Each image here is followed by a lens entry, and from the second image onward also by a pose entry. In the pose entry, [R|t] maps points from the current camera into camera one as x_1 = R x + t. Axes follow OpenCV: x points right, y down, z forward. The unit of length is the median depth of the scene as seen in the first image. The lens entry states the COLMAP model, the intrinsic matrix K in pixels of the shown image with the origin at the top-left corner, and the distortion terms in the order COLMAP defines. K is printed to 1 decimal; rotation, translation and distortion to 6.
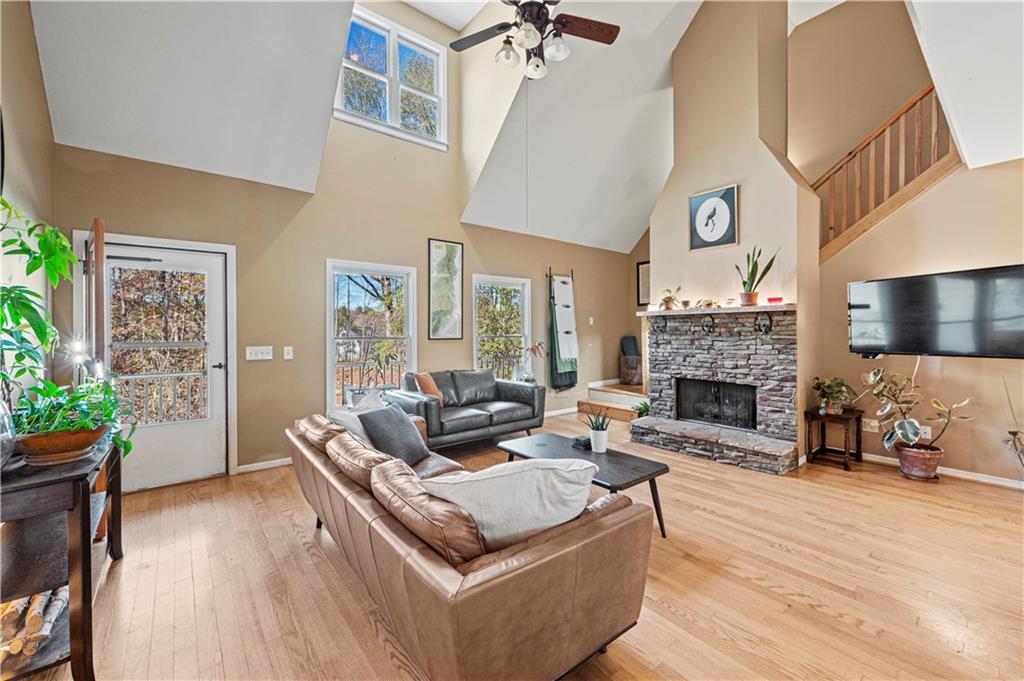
lens RADIAL K [[414.3, 0, 512.0], [0, 414.3, 340.5], [0, 0, 1]] dist [-0.000059, 0.000017]
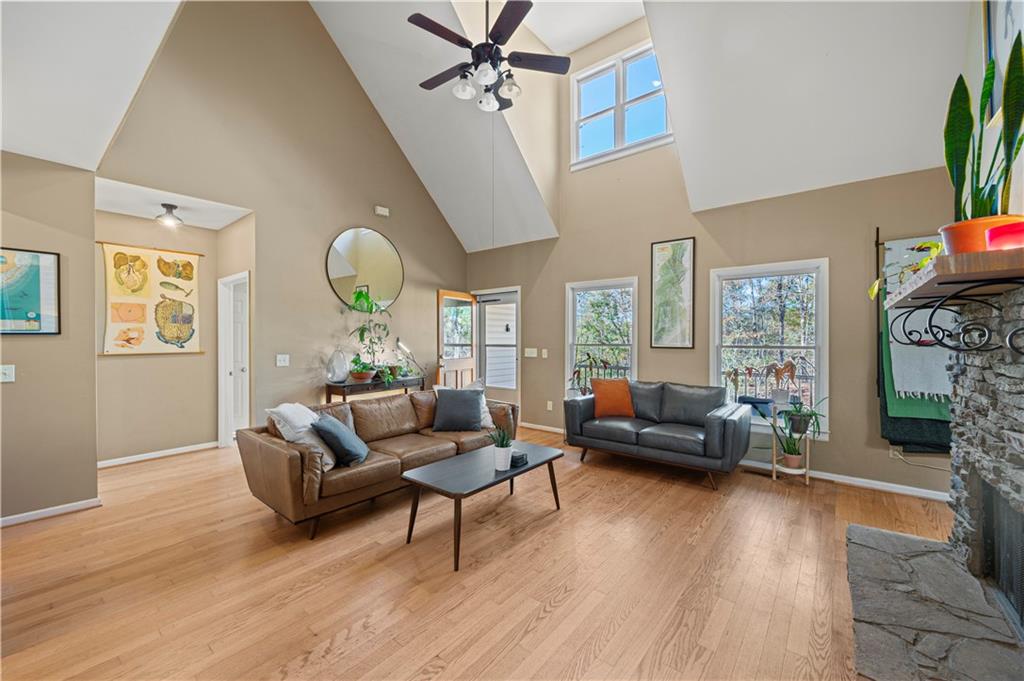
lens RADIAL K [[403.2, 0, 512.0], [0, 403.2, 340.5], [0, 0, 1]] dist [0.000468, 0.000019]
pose [[0.206636, 0.008014, -0.978385, 0.646211], [-0.026697, 0.999640, 0.002550, -0.012811], [0.978053, 0.025593, 0.206776, 0.483436]]
